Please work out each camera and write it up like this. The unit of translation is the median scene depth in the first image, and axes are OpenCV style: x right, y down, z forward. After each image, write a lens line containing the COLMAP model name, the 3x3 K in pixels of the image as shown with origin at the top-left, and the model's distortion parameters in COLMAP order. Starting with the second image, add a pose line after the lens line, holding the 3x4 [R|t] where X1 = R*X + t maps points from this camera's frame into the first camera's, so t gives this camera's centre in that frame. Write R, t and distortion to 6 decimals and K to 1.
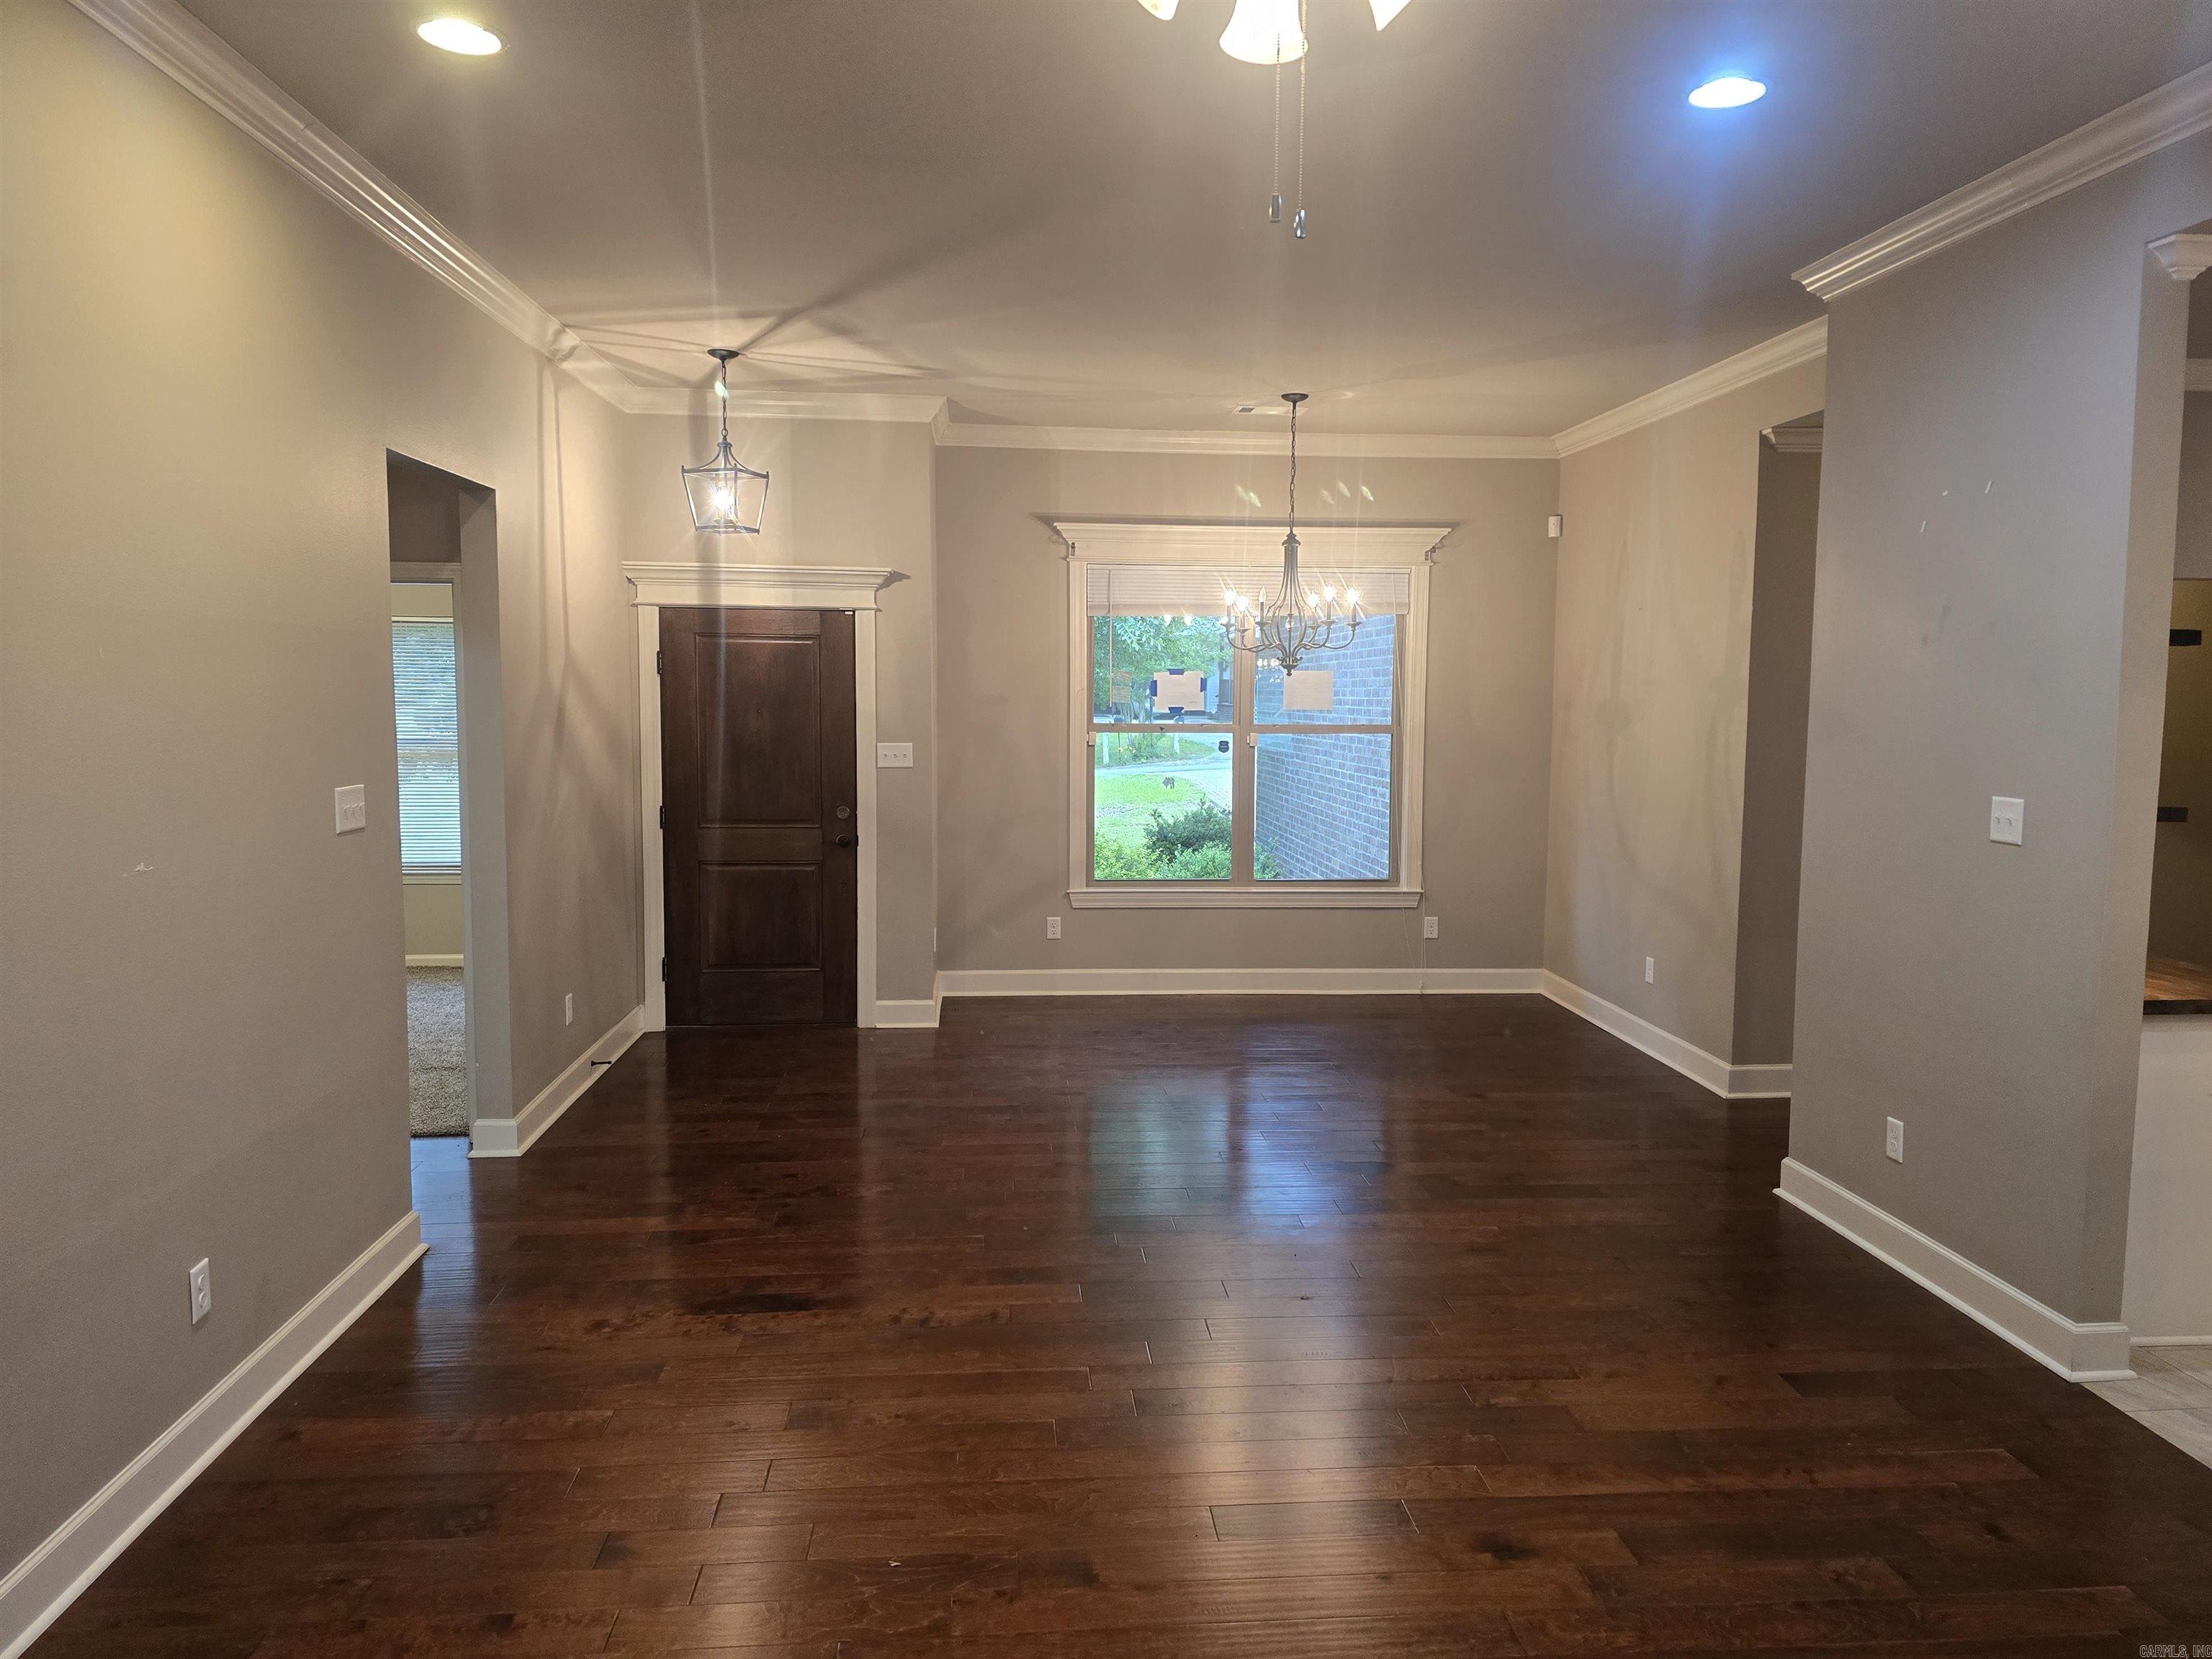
lens RADIAL K [[1500.1, 0, 1109.9], [0, 1500.1, 823.3], [0, 0, 1]] dist [-0.036501, -0.004171]
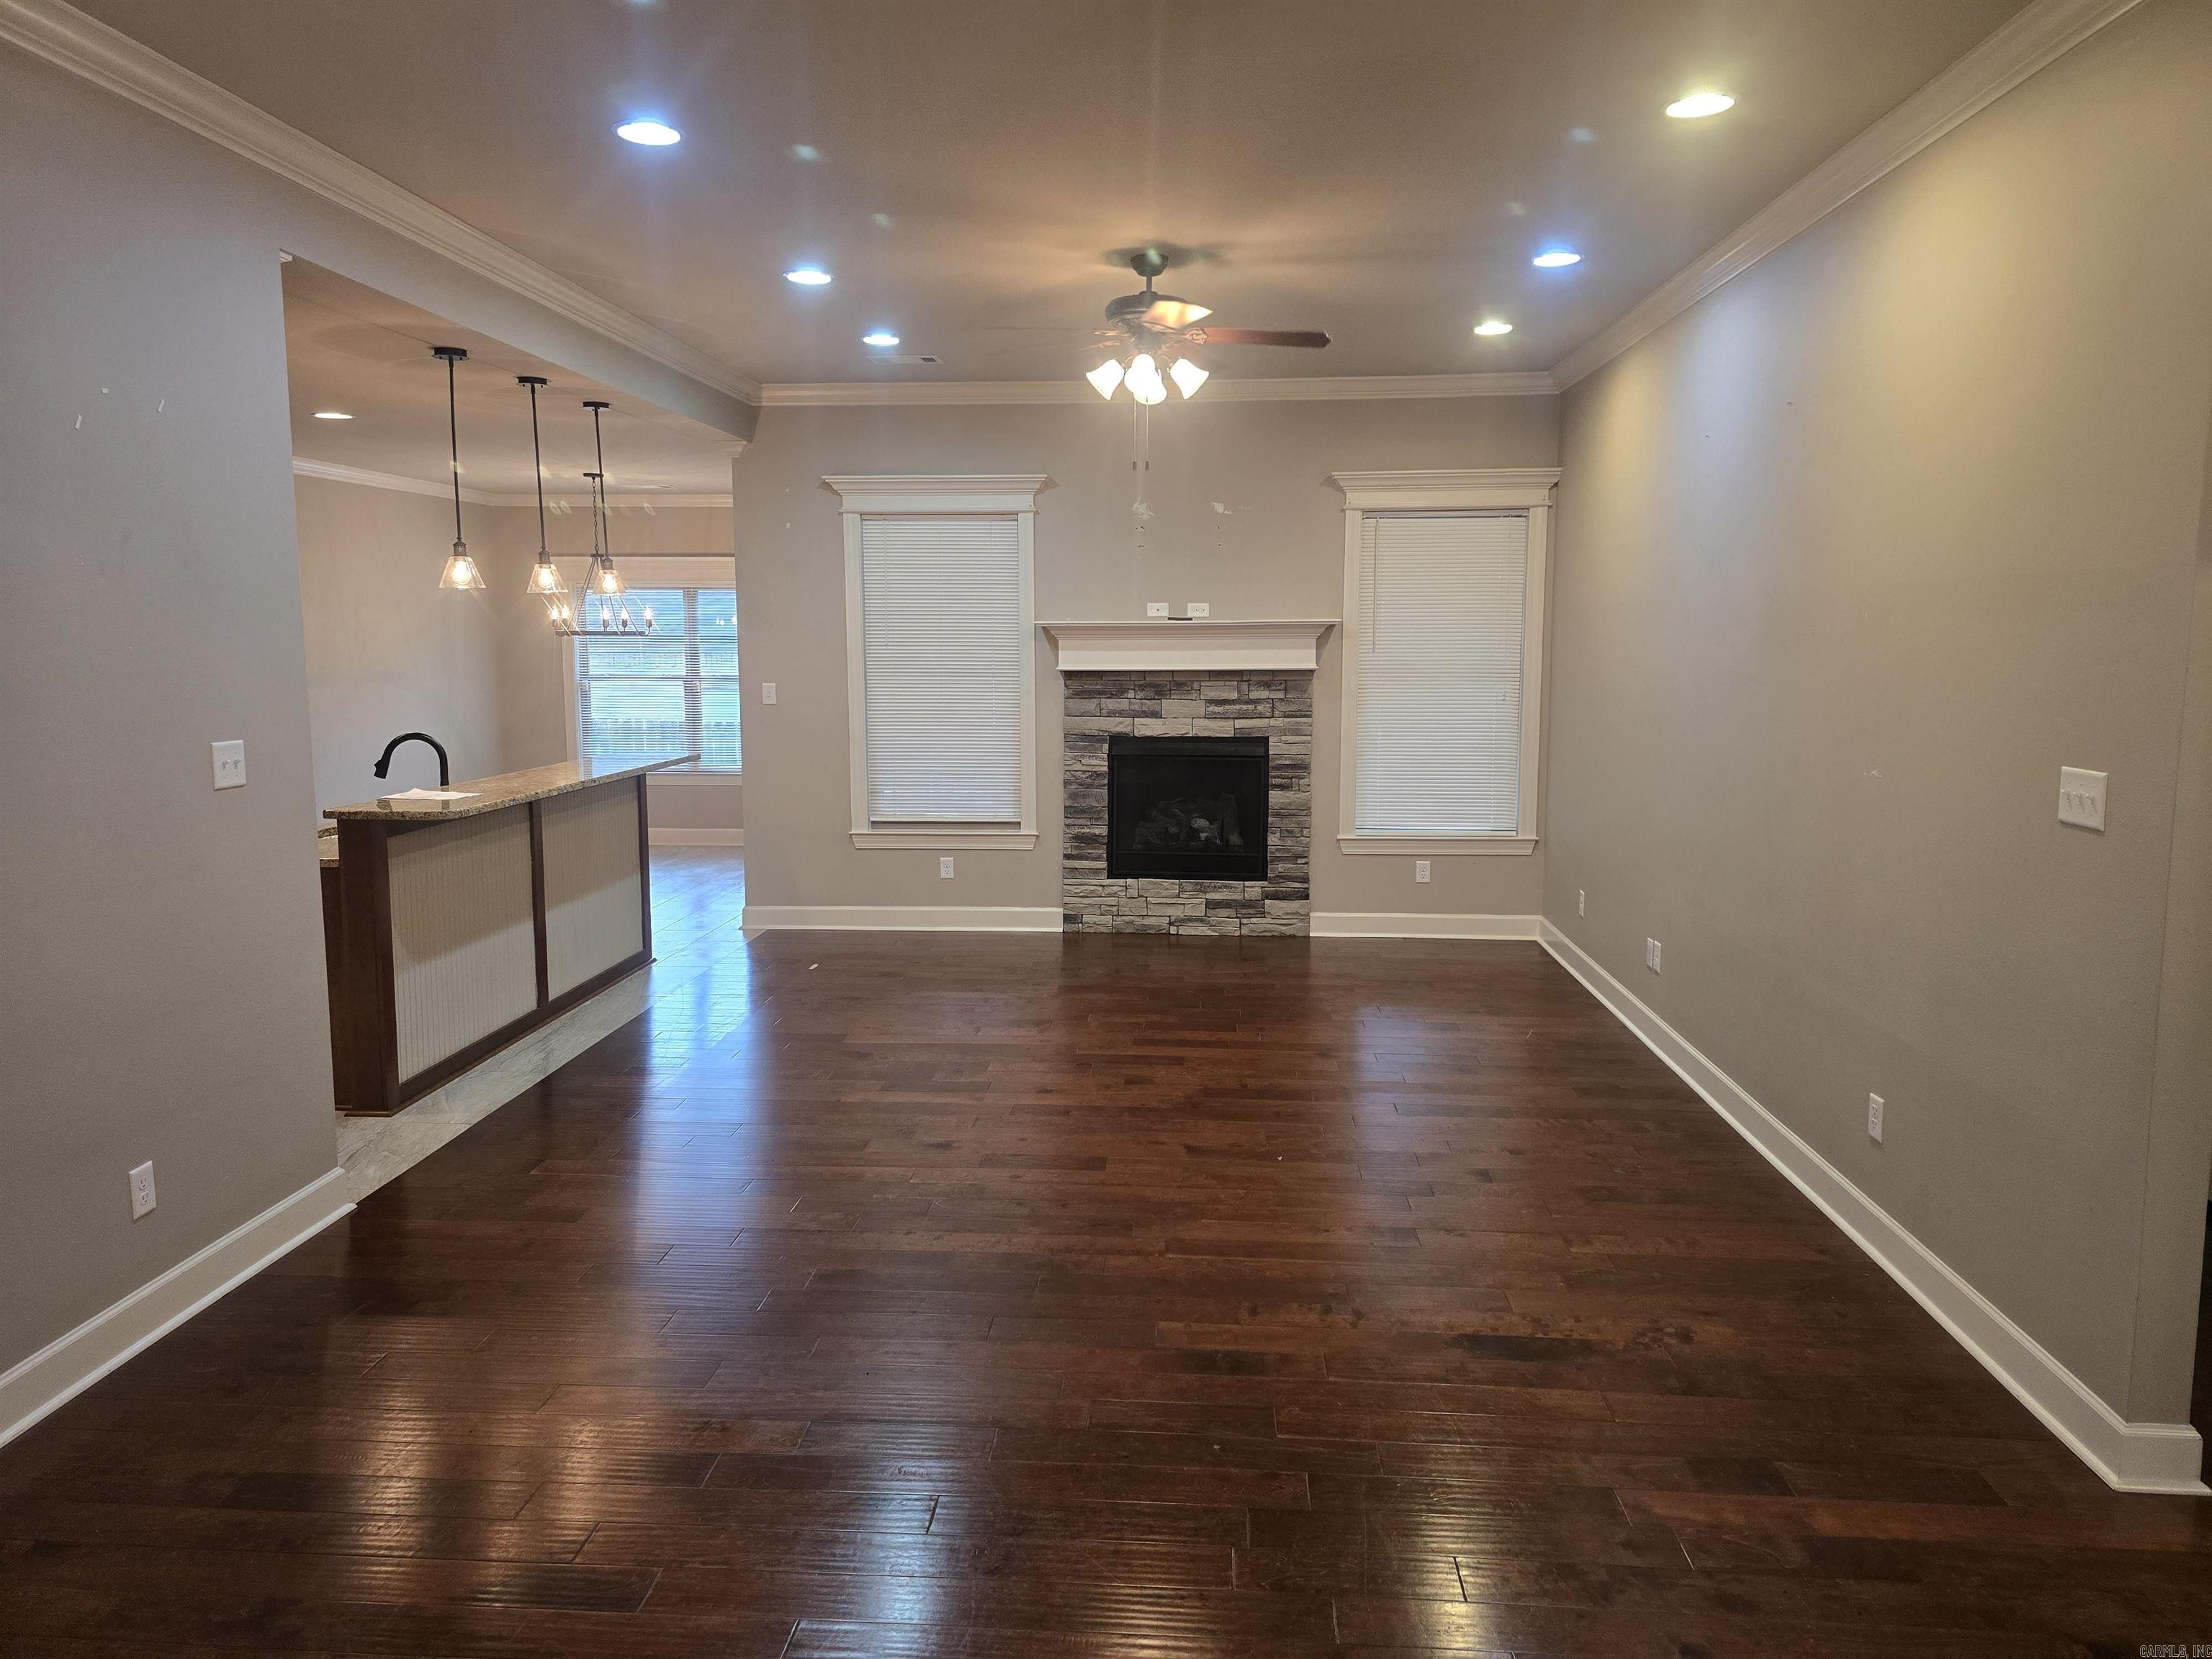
lens RADIAL K [[1500.1, 0, 1109.5], [0, 1500.1, 831.5], [0, 0, 1]] dist [-0.036501, -0.004171]
pose [[-0.989660, -0.025651, 0.141122, -0.115029], [0.005263, 0.976722, 0.214444, -0.167739], [-0.143338, 0.212970, -0.966488, 1.896609]]
